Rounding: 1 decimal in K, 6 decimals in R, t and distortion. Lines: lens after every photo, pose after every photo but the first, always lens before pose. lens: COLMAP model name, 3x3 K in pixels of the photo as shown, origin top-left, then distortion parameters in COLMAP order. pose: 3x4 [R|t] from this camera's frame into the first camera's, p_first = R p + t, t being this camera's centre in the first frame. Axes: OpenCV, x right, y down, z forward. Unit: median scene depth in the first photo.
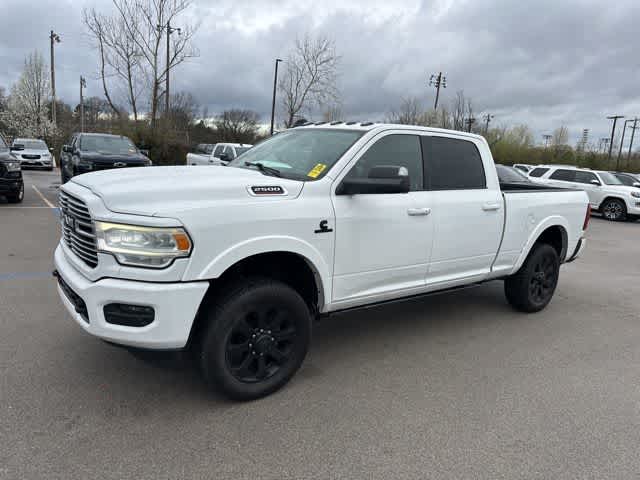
lens RADIAL K [[442.7, 0, 320.0], [0, 442.7, 240.0], [0, 0, 1]] dist [0.077596, -0.070633]
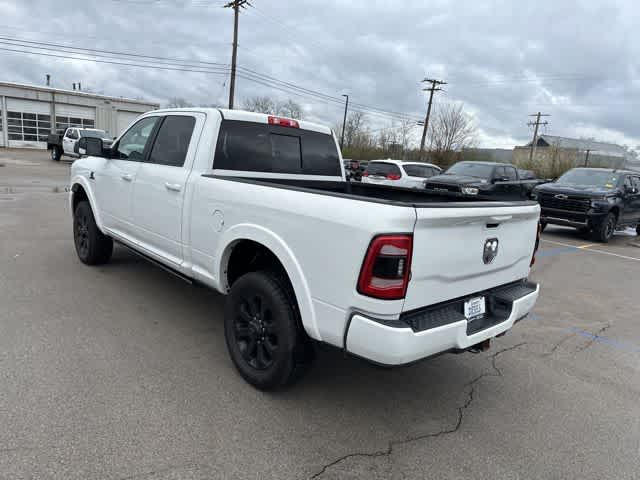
lens RADIAL K [[445.6, 0, 322.0], [0, 445.6, 244.0], [0, 0, 1]] dist [0.058566, -0.066123]
pose [[0.125301, 0.143560, -0.981677, 1.291784], [-0.258924, 0.959916, 0.107329, -0.134366], [0.957736, 0.240731, 0.157449, 1.156185]]
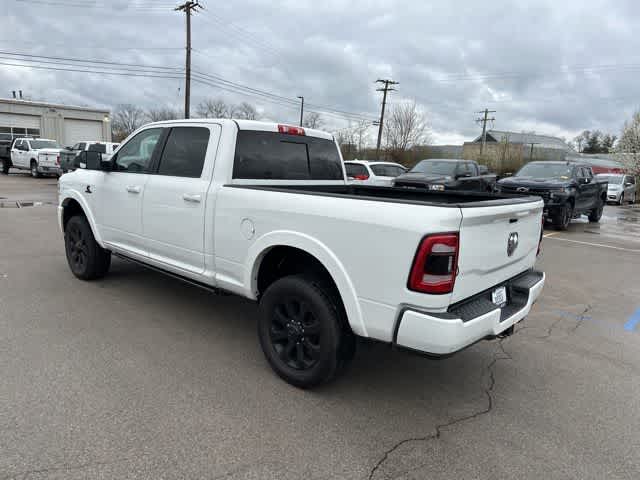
lens RADIAL K [[445.6, 0, 322.0], [0, 445.6, 244.0], [0, 0, 1]] dist [0.058566, -0.066123]
pose [[0.223749, 0.132058, -0.965659, 1.306294], [-0.215826, 0.972895, 0.083039, -0.112504], [0.950450, 0.189834, 0.246186, 1.032501]]
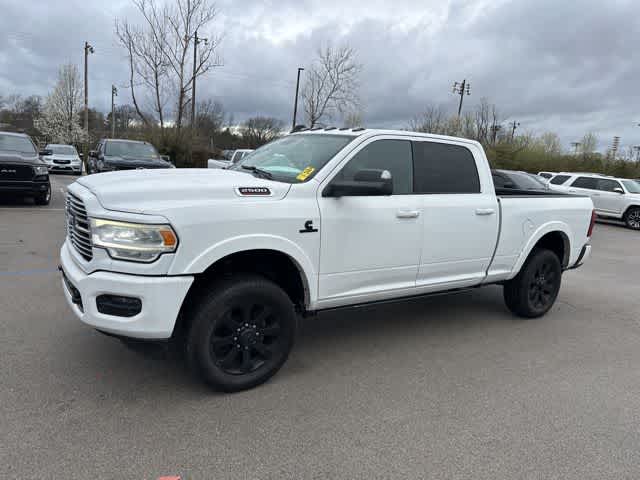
lens RADIAL K [[442.7, 0, 320.0], [0, 442.7, 240.0], [0, 0, 1]] dist [0.077596, -0.070633]
pose [[0.998439, 0.014327, -0.053981, 0.065209], [-0.015166, 0.999770, -0.015158, 0.011629], [0.053752, 0.015953, 0.998427, -0.027719]]
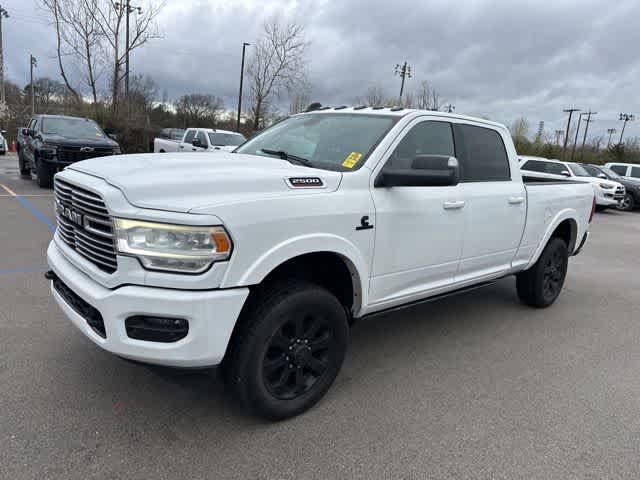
lens RADIAL K [[441.3, 0, 311.8], [0, 441.3, 237.2], [0, 0, 1]] dist [0.070576, -0.060922]
pose [[0.997393, -0.000602, 0.072157, -0.116256], [-0.000893, 0.999786, 0.020688, -0.014203], [-0.072154, -0.020698, 0.997179, 0.084855]]
